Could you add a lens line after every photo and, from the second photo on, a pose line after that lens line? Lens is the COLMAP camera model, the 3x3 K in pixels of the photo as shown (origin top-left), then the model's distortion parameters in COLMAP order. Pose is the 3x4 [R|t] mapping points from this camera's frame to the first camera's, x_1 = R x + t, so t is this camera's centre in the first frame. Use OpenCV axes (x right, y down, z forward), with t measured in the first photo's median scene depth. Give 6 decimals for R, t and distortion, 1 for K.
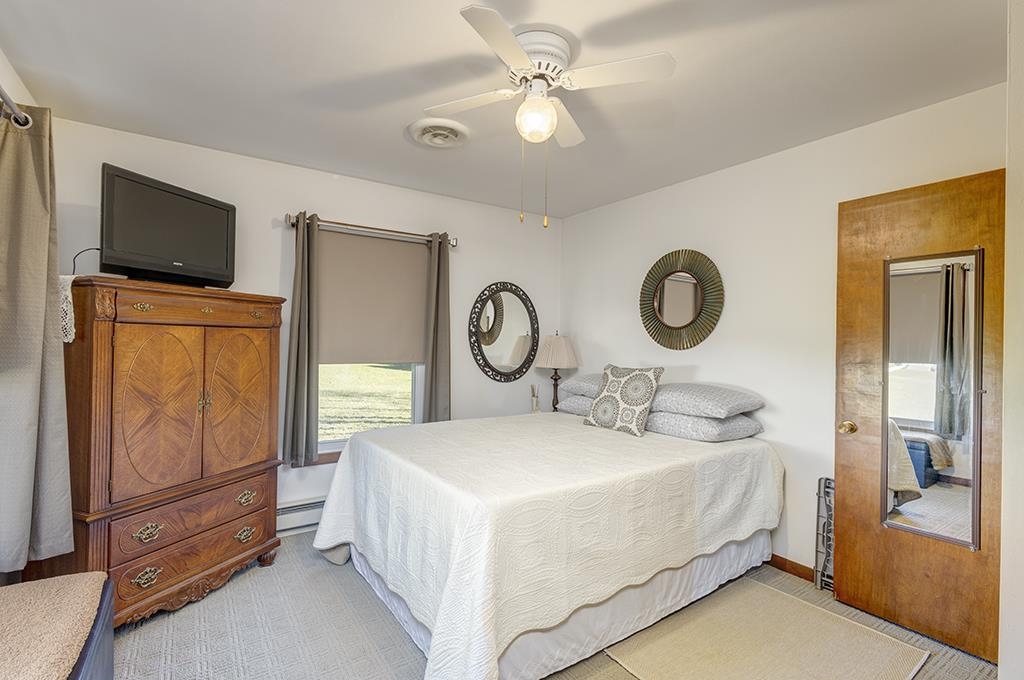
lens RADIAL K [[474.0, 0, 512.6], [0, 474.0, 341.7], [0, 0, 1]] dist [-0.000819, -0.000179]
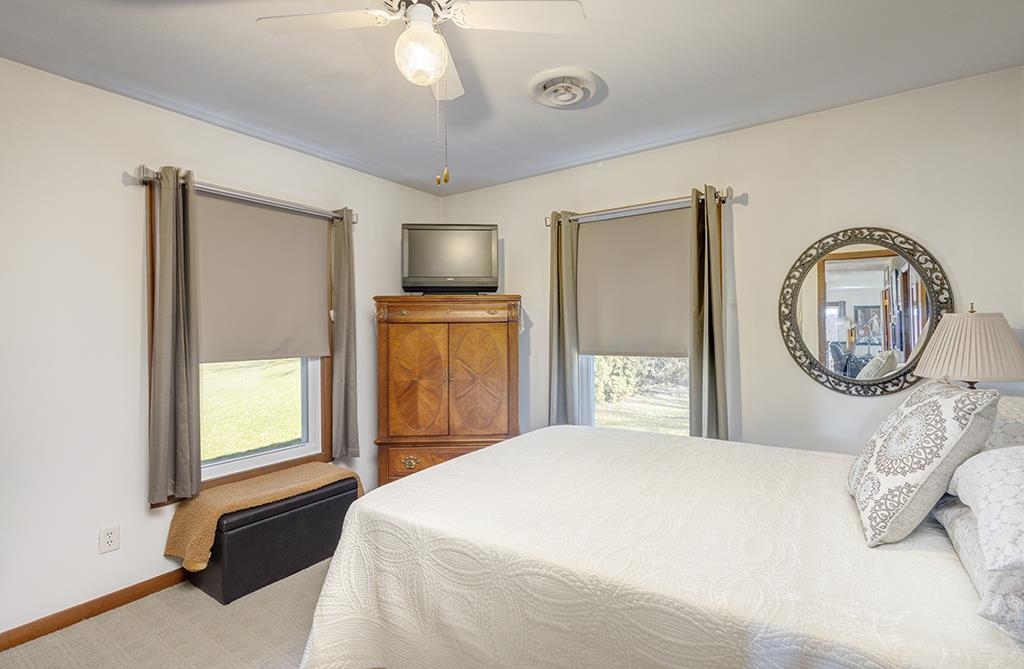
lens RADIAL K [[474.6, 0, 512.8], [0, 474.6, 328.5], [0, 0, 1]] dist [-0.000893, -0.000047]
pose [[0.355675, -0.024044, -0.934300, 0.402624], [0.013201, 0.999699, -0.020702, 0.007638], [0.934517, -0.004971, 0.355885, 0.402003]]
